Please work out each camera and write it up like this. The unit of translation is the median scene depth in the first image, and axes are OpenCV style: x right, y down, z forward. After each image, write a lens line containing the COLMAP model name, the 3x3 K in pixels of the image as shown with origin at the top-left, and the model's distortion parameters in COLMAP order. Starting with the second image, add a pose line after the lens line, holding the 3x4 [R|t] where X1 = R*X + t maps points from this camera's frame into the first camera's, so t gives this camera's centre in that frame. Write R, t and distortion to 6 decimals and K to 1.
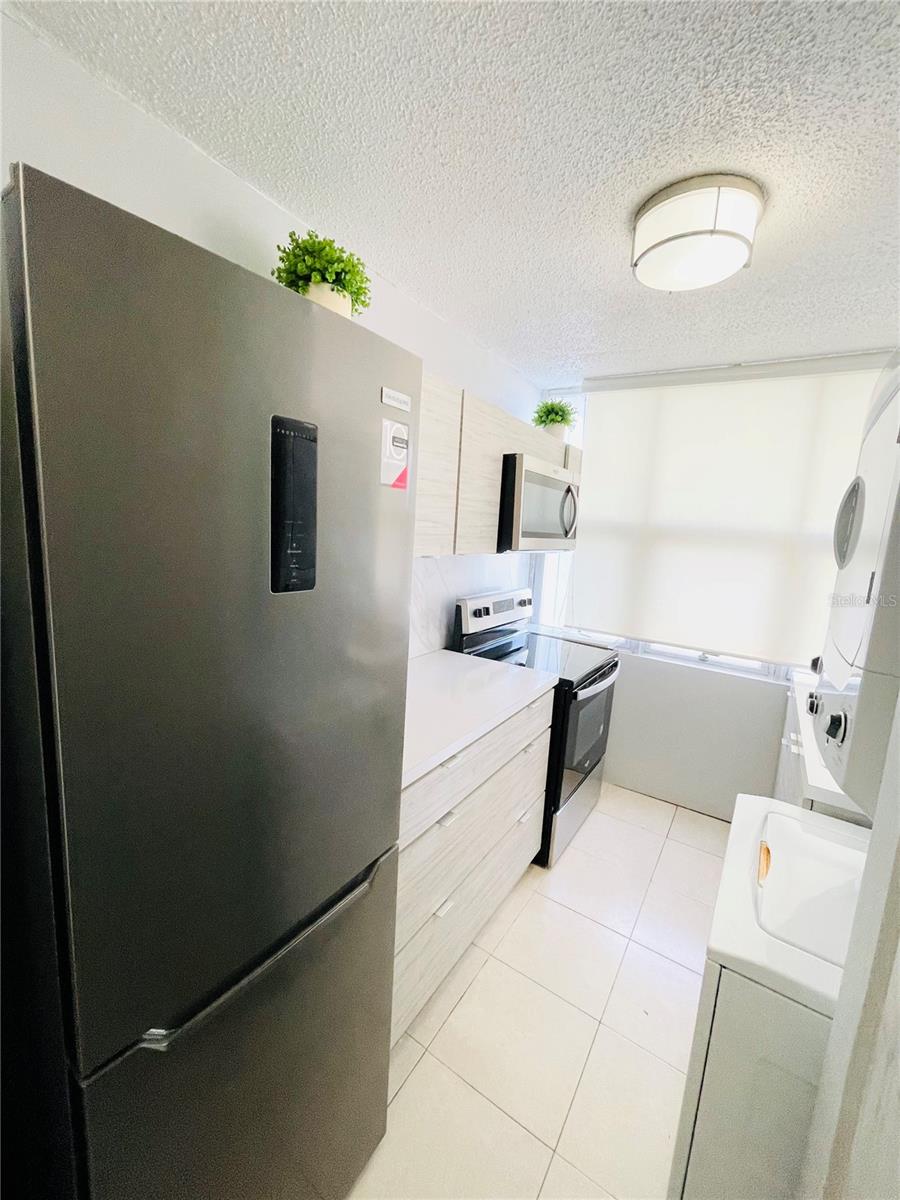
lens RADIAL K [[480.5, 0, 450.0], [0, 480.5, 600.0], [0, 0, 1]] dist [-0.000559, 0.000021]
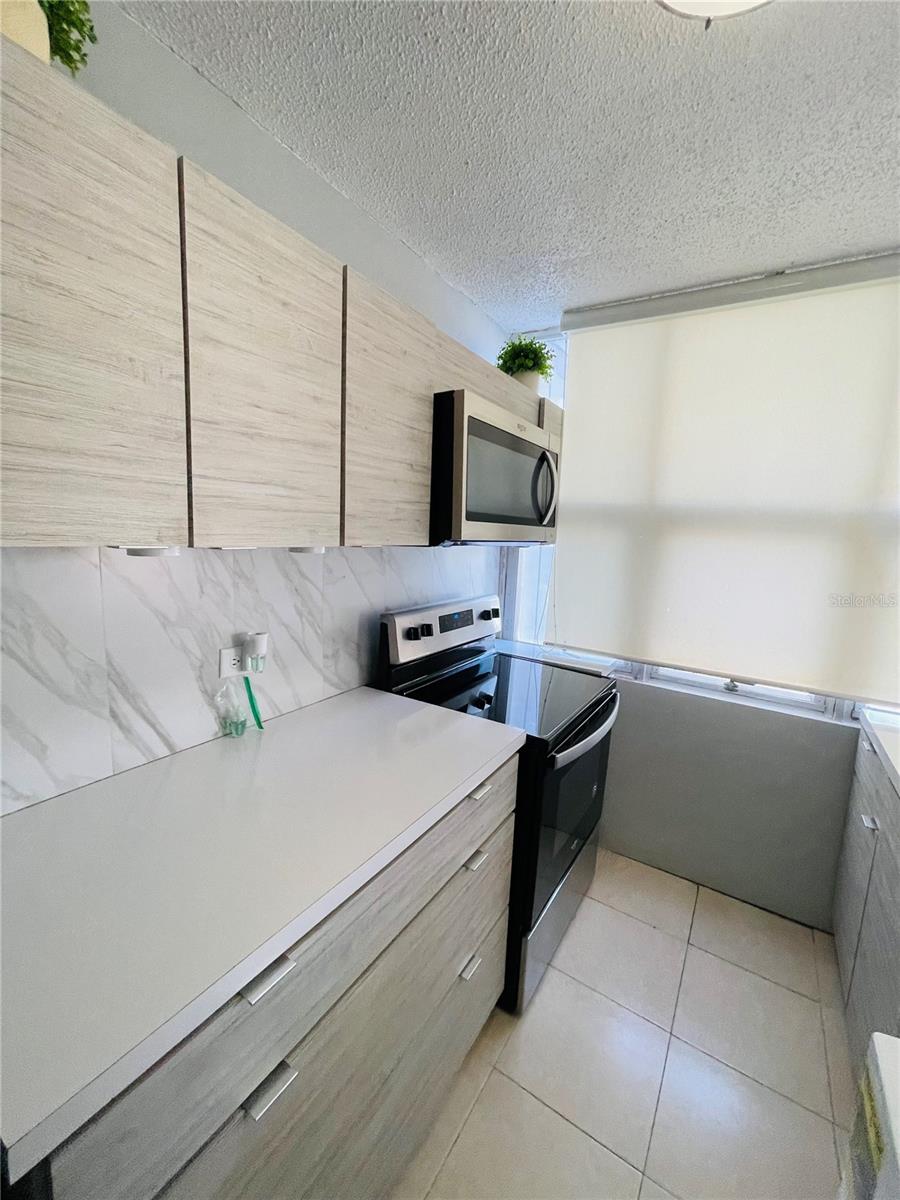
lens RADIAL K [[487.6, 0, 450.0], [0, 487.6, 600.0], [0, 0, 1]] dist [0.001407, 0.000354]
pose [[0.999802, -0.015616, 0.012304, 0.097338], [0.015680, 0.999864, -0.005089, -0.015808], [-0.012223, 0.005281, 0.999911, 0.279777]]
